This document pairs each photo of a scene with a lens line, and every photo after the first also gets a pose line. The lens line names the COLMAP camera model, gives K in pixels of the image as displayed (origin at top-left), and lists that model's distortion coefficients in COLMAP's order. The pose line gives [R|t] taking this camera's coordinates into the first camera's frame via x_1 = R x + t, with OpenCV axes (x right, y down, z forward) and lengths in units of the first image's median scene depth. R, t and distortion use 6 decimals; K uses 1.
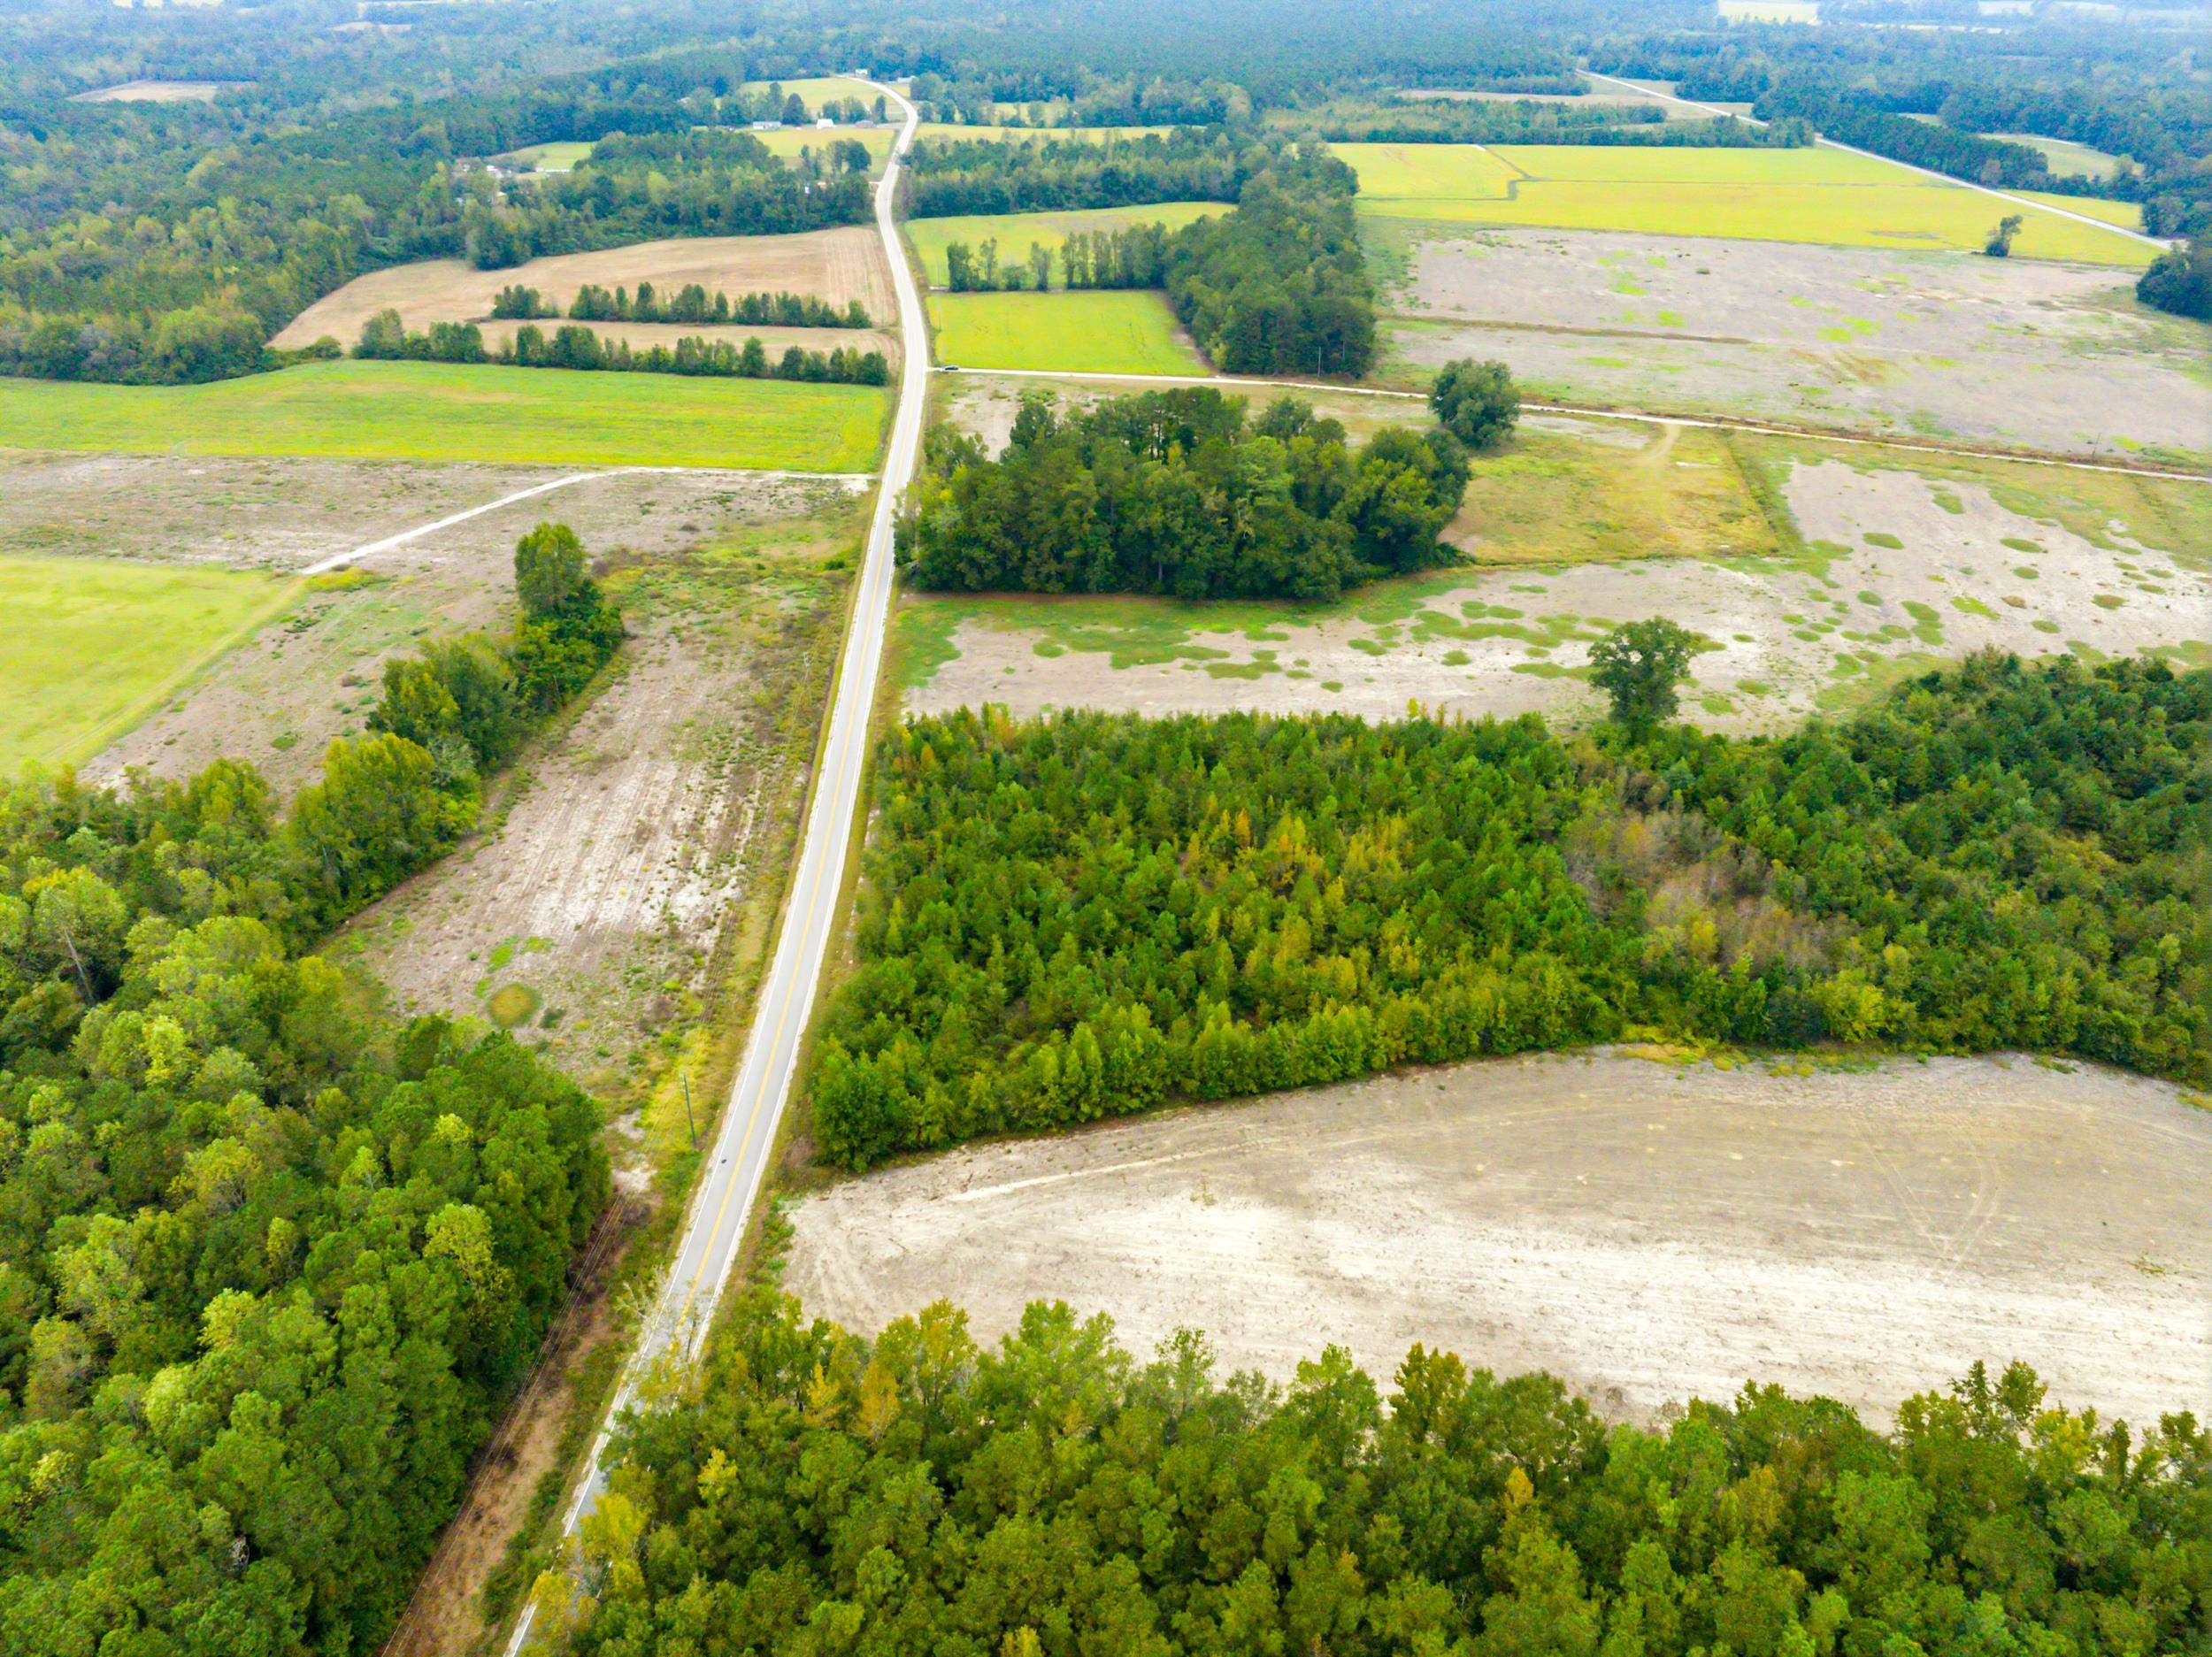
lens RADIAL K [[1549.9, 0, 1106.0], [0, 1549.9, 828.5], [0, 0, 1]] dist [-0.042426, 0.006368]
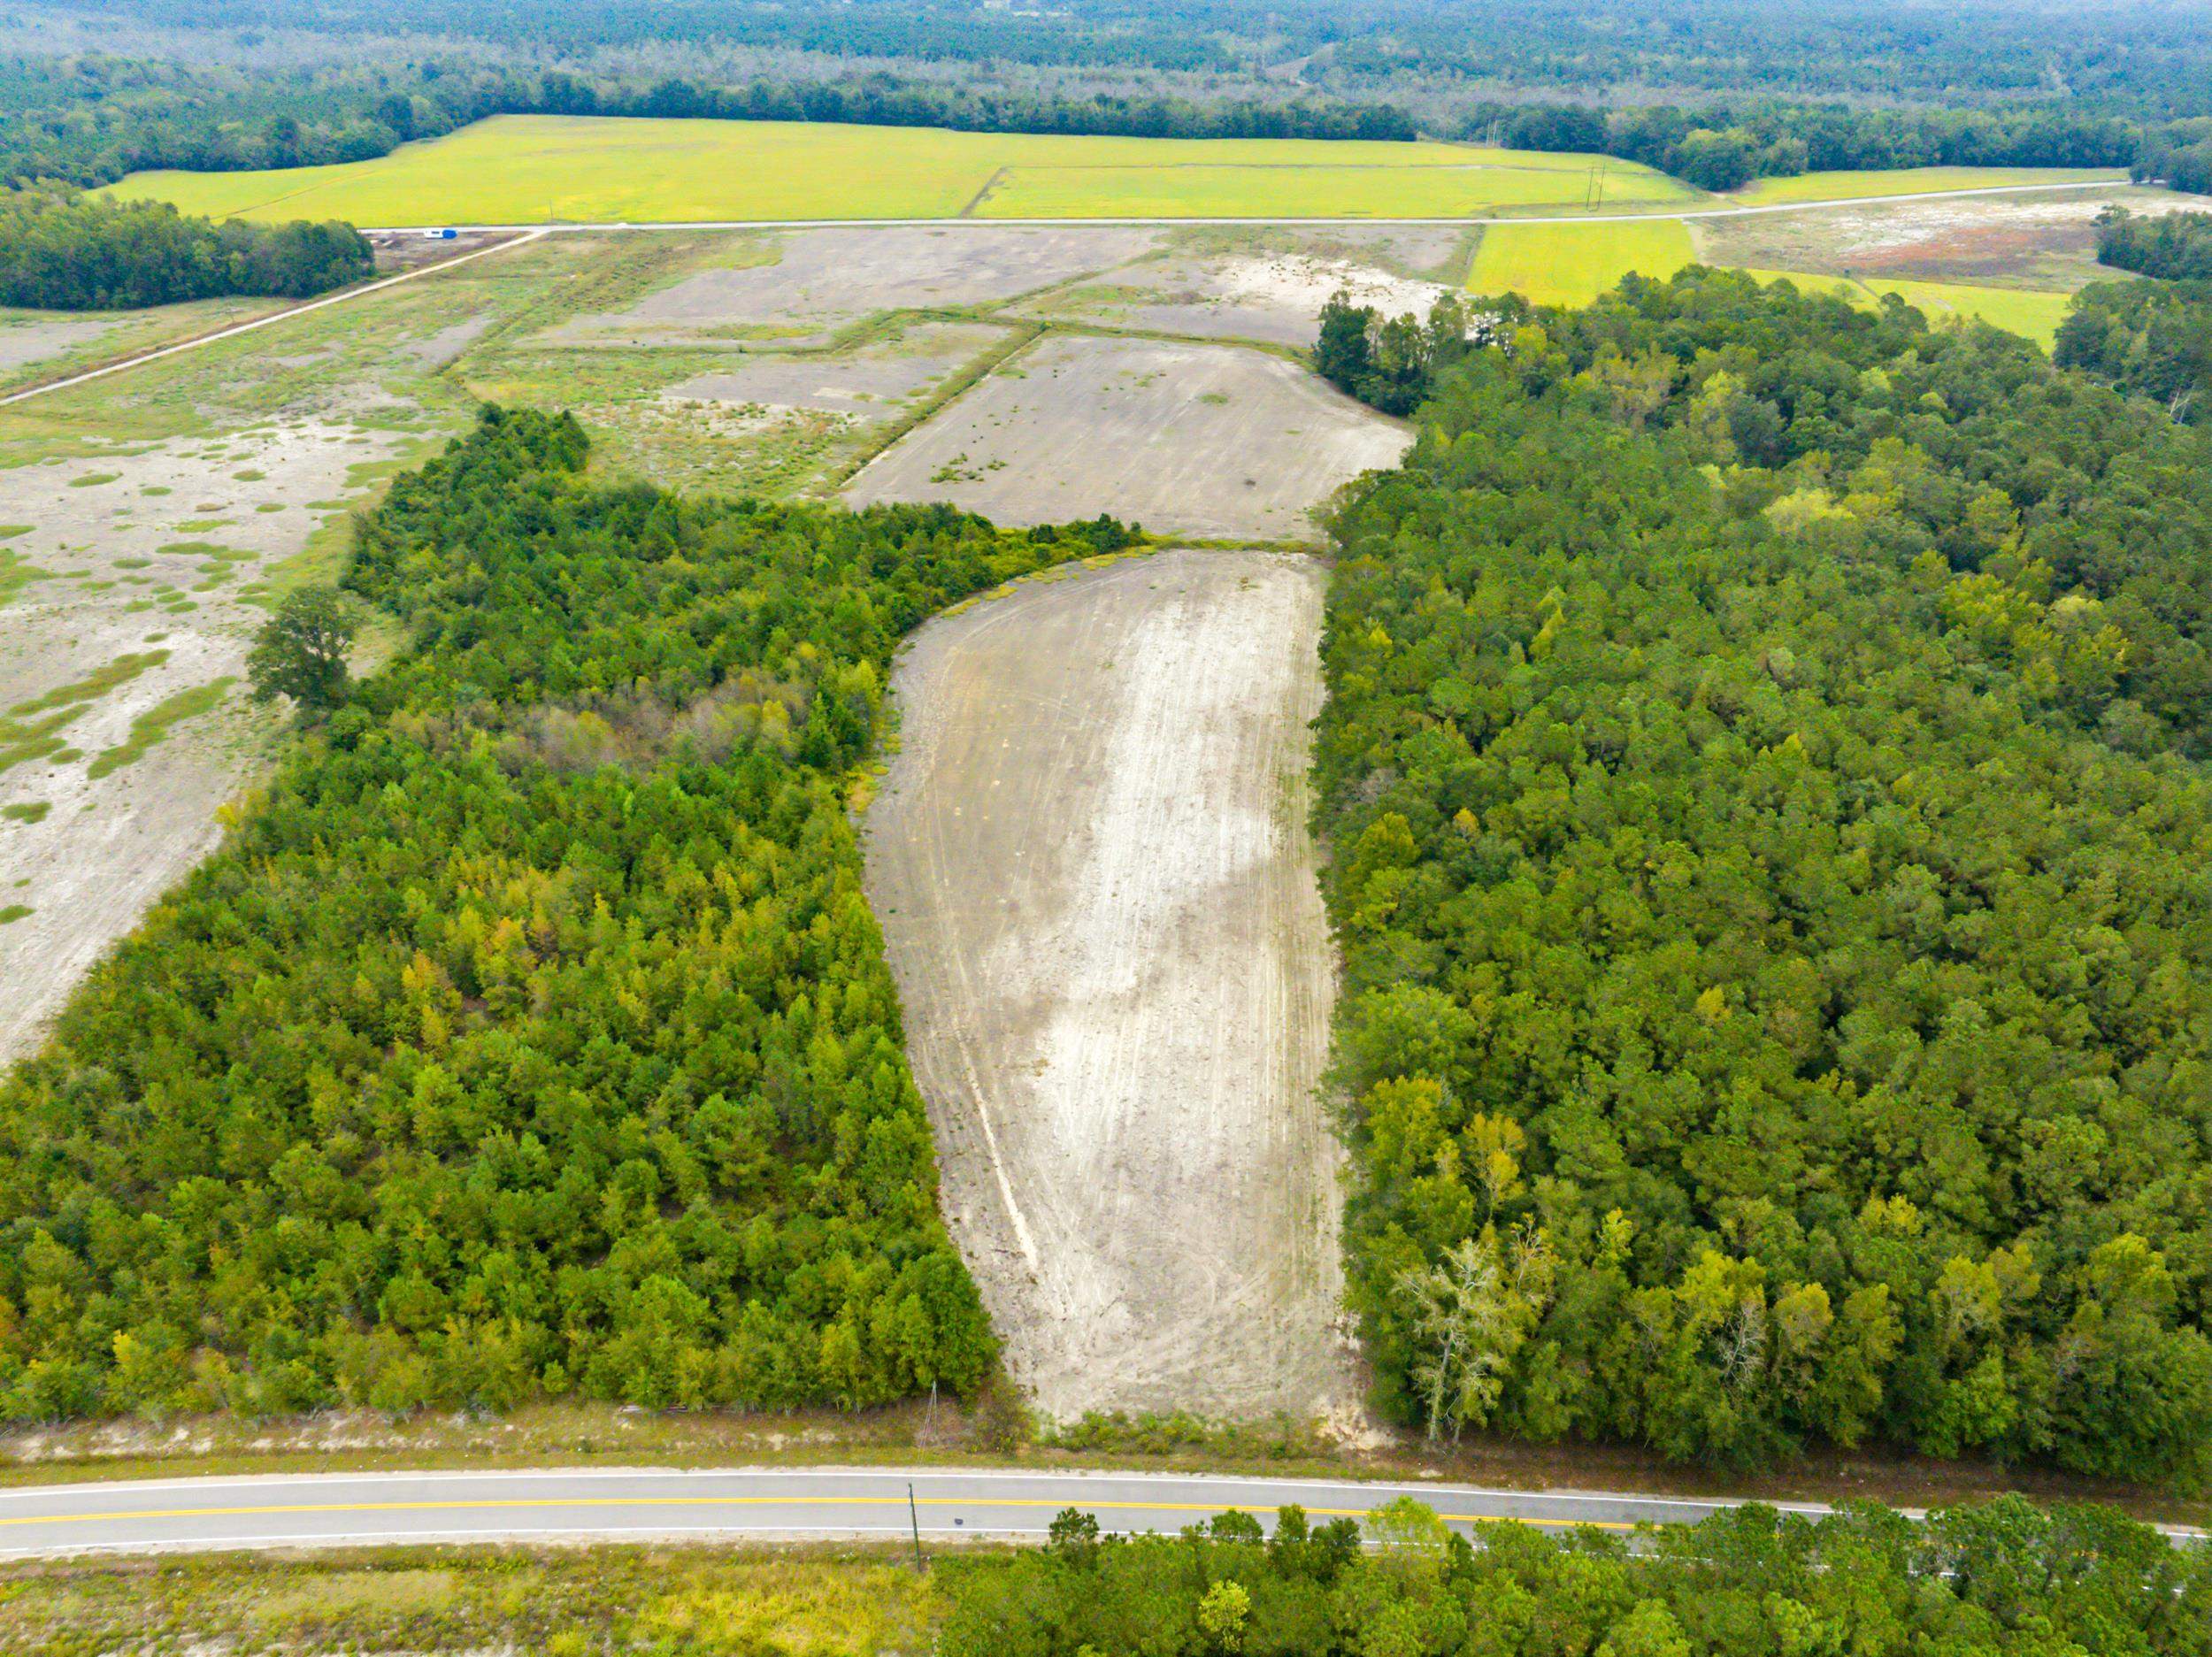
lens RADIAL K [[1552.2, 0, 1106.0], [0, 1552.2, 828.5], [0, 0, 1]] dist [-0.061435, 0.035907]
pose [[-0.040762, -0.523193, 0.851239, -0.590835], [0.505302, 0.724177, 0.469294, -0.262867], [-0.861980, 0.449262, 0.234851, 0.562666]]
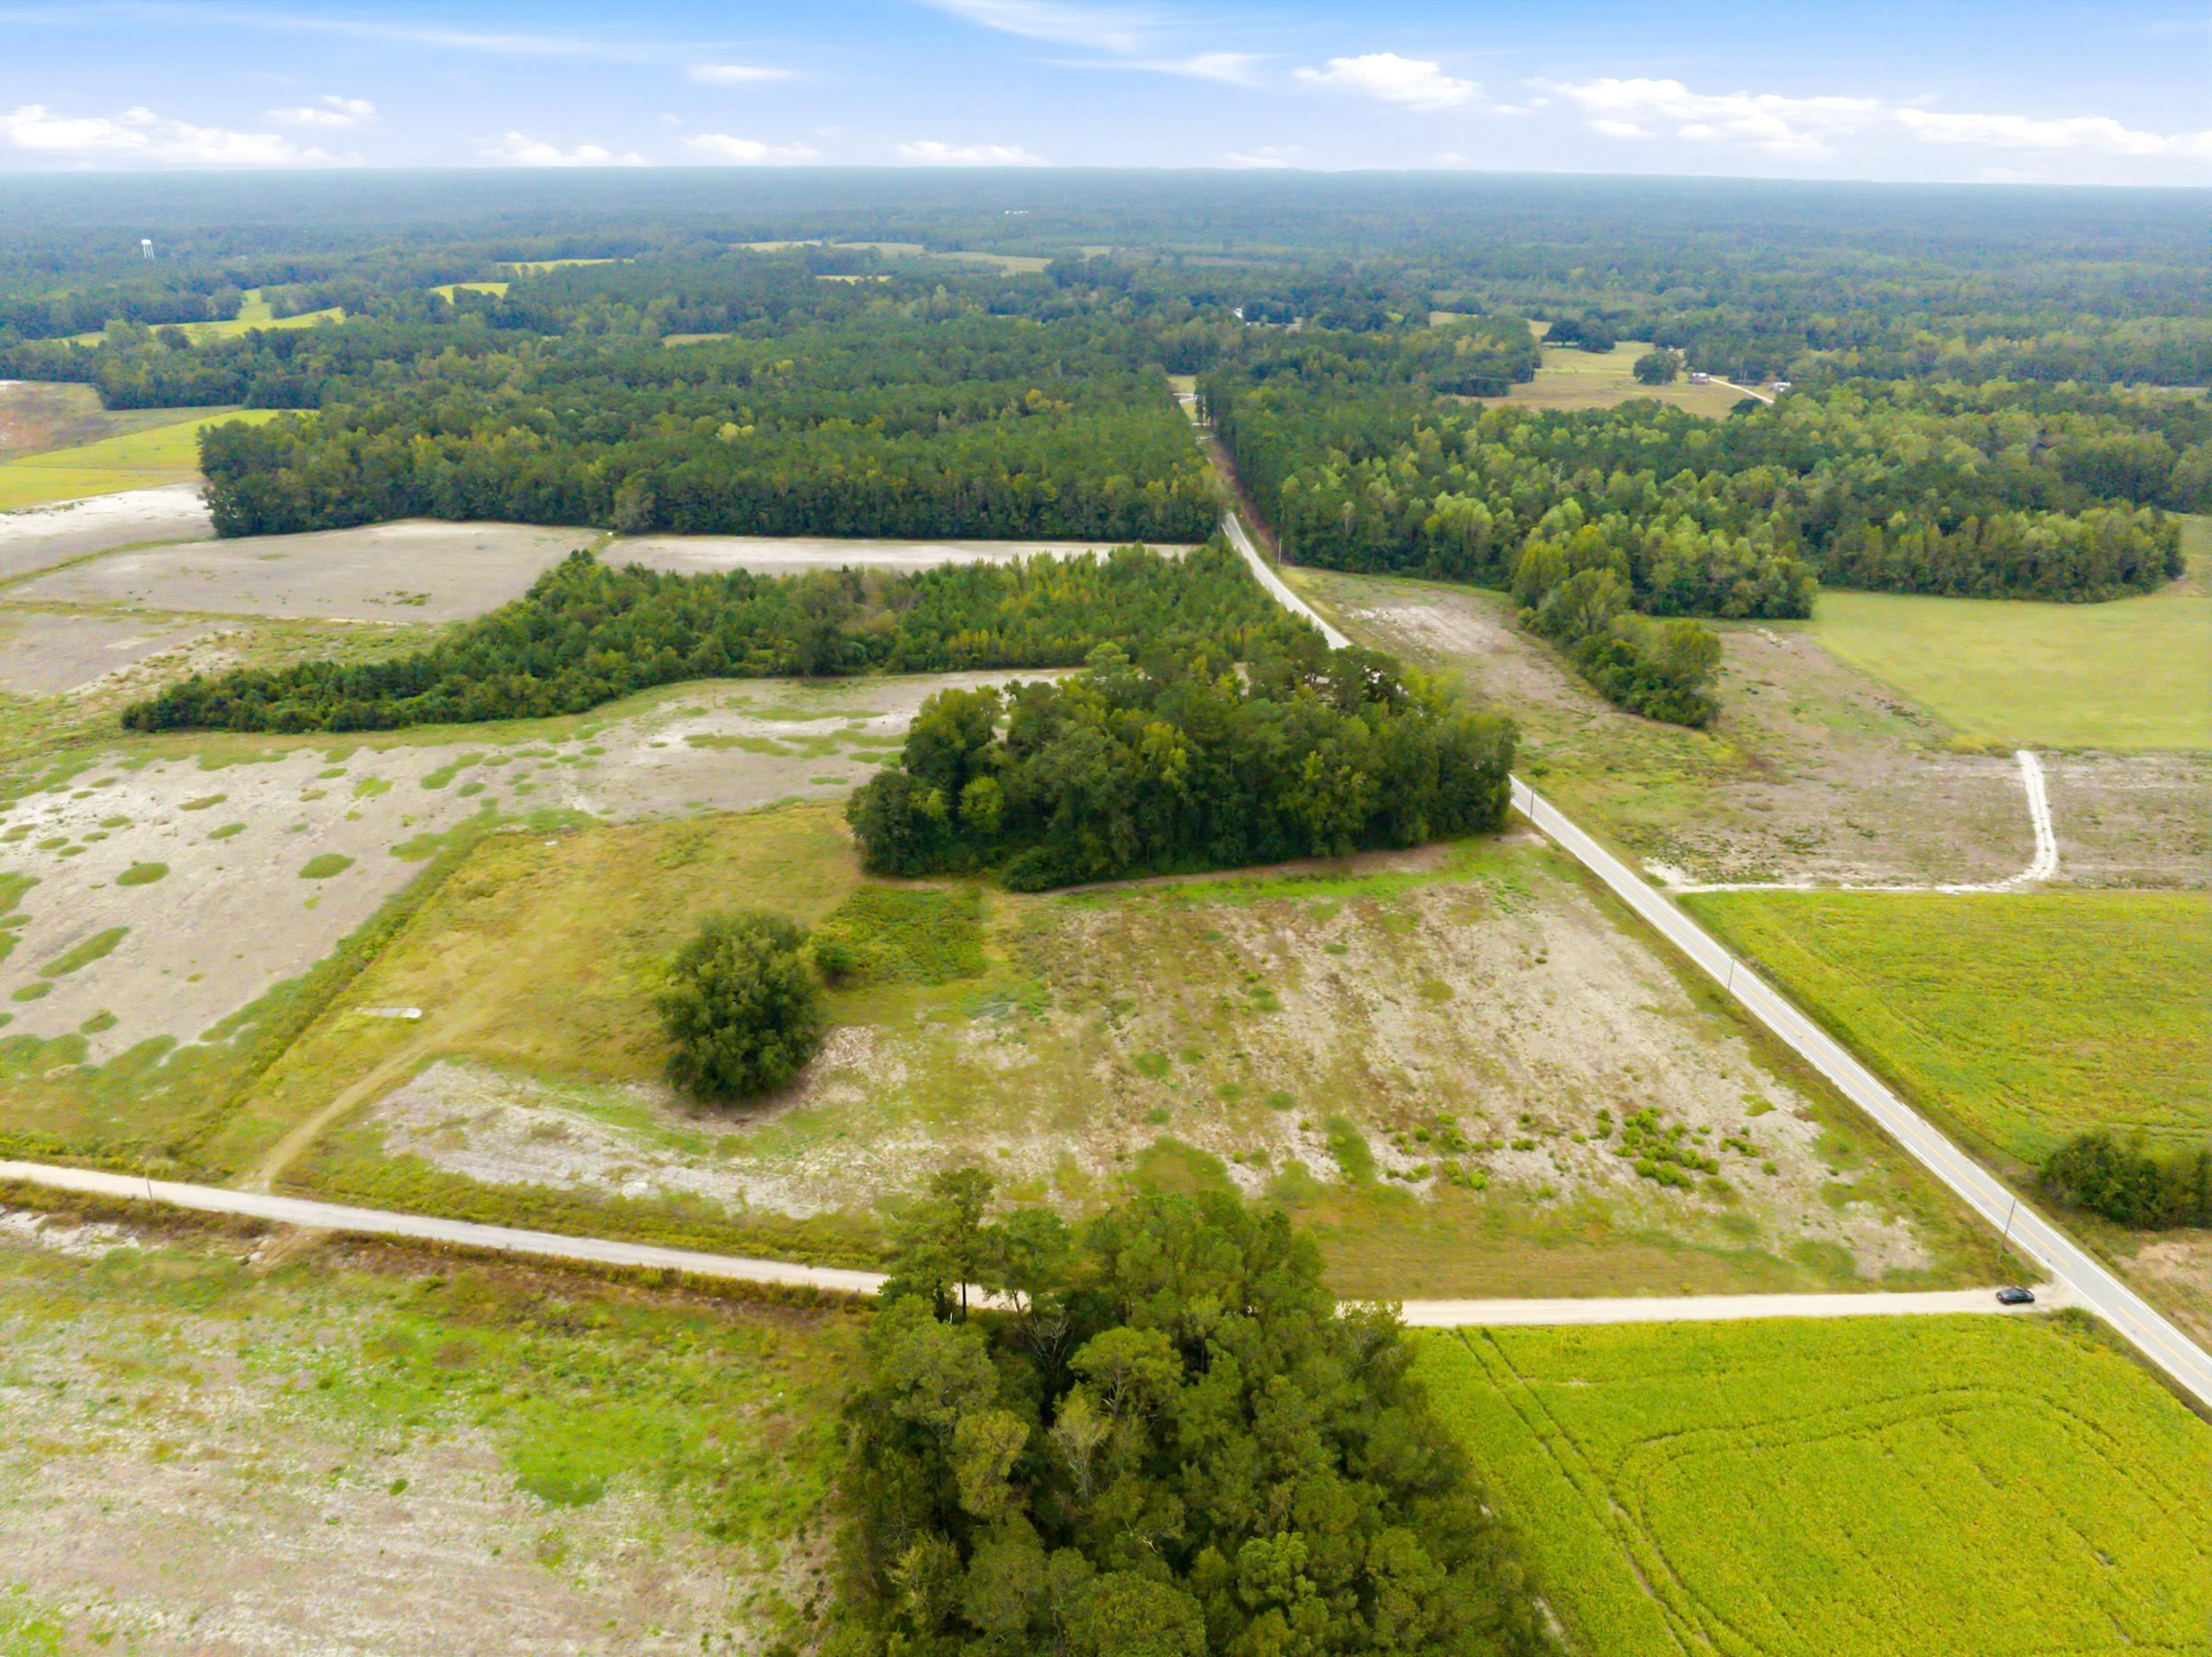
lens RADIAL K [[1549.9, 0, 1106.0], [0, 1549.9, 828.5], [0, 0, 1]] dist [-0.042426, 0.006368]
pose [[-0.989279, 0.047953, -0.137943, 0.374976], [-0.084490, 0.582496, 0.808431, -1.489888], [0.119118, 0.811418, -0.572199, 2.540457]]
